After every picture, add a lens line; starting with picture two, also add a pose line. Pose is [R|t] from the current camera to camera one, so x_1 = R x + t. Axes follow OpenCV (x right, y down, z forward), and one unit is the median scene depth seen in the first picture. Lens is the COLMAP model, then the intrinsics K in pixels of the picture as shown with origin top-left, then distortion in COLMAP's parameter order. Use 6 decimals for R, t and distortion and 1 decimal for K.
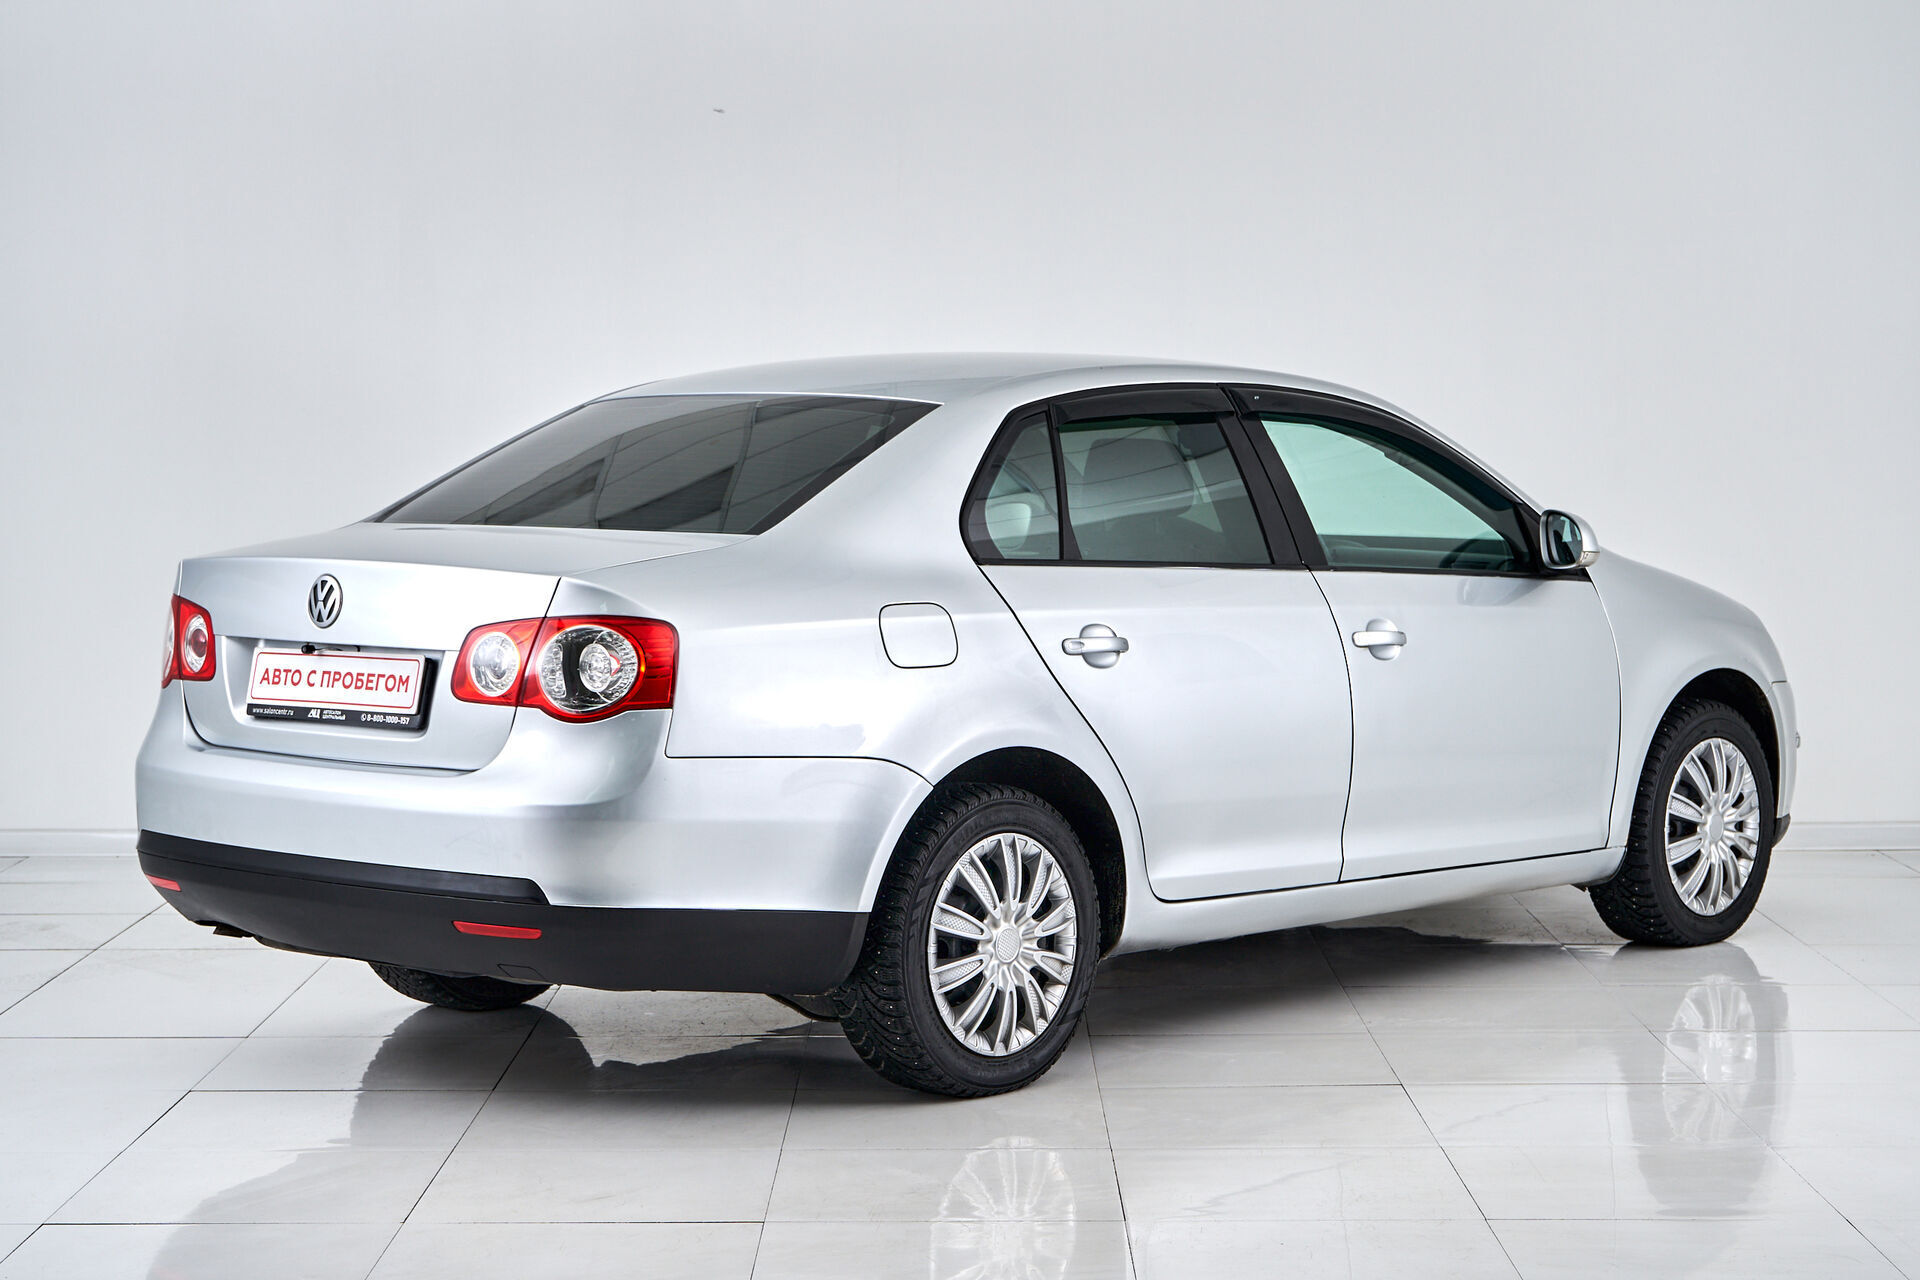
lens RADIAL K [[3383.4, 0, 960.0], [0, 3383.4, 638.3], [0, 0, 1]] dist [-0.014749, 0.000000]
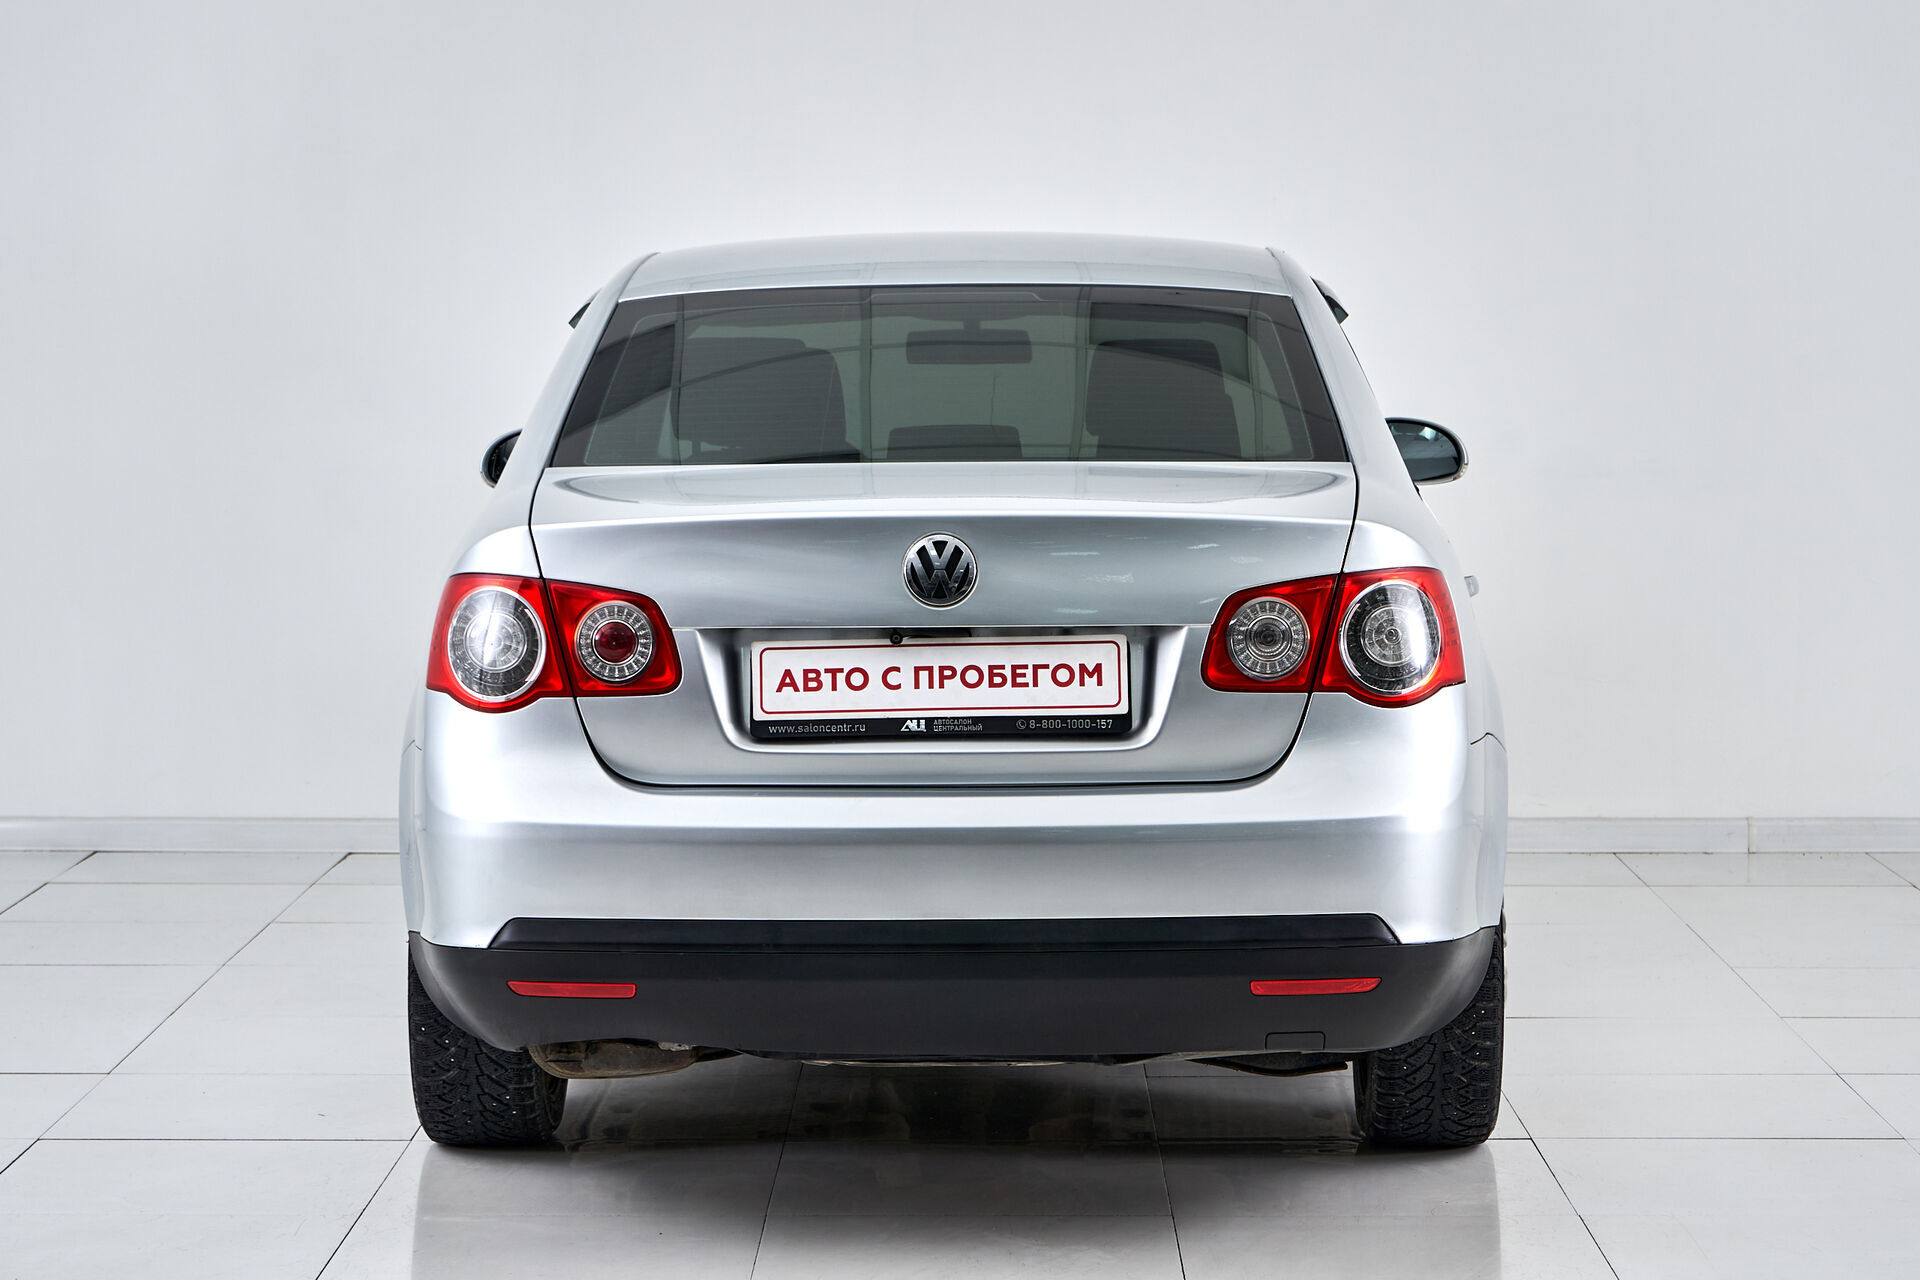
lens RADIAL K [[3195.3, 0, 960.0], [0, 3195.3, 641.8], [0, 0, 1]] dist [-0.080563, 0.000000]
pose [[0.813826, -0.072961, 0.576510, -0.581067], [0.051920, 0.997248, 0.052915, -0.031834], [-0.578784, -0.013131, 0.815375, 0.436845]]
